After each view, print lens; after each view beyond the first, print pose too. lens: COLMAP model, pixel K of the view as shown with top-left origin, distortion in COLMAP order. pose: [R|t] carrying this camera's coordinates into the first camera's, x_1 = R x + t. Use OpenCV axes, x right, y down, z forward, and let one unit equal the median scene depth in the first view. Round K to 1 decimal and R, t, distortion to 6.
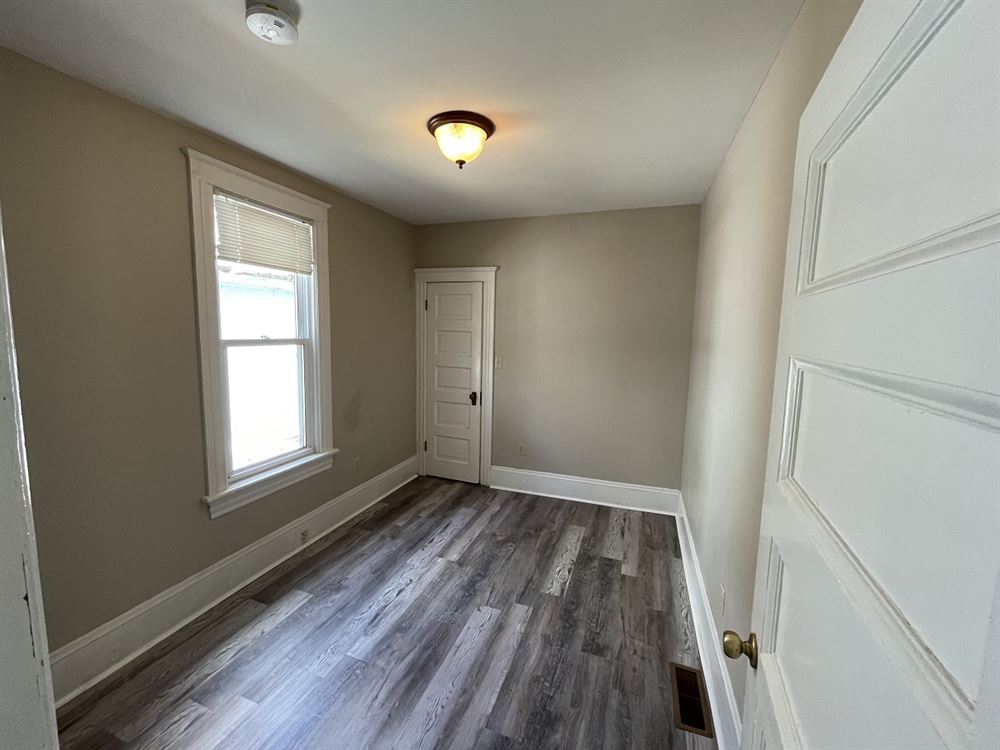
lens RADIAL K [[405.1, 0, 496.8], [0, 405.1, 373.2], [0, 0, 1]] dist [-0.009171, 0.000667]
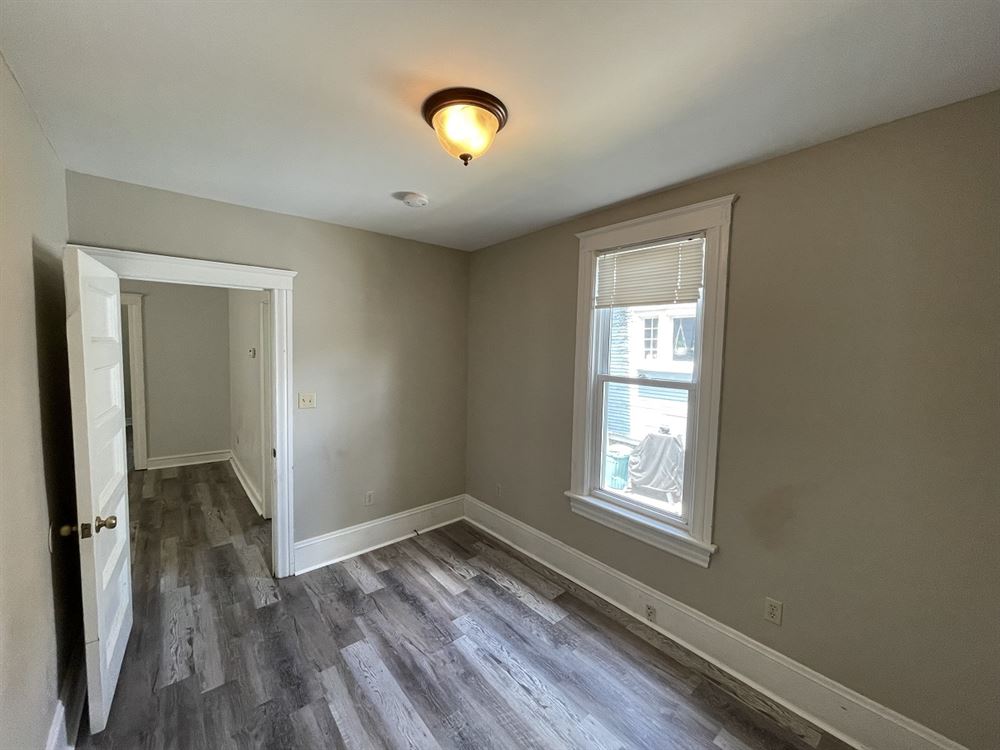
lens RADIAL K [[405.1, 0, 496.8], [0, 405.1, 373.2], [0, 0, 1]] dist [-0.009171, 0.000667]
pose [[-0.509921, 0.024619, -0.859869, 0.521995], [-0.129526, 0.985997, 0.105042, -0.178564], [0.850414, 0.164938, -0.499591, 1.386453]]
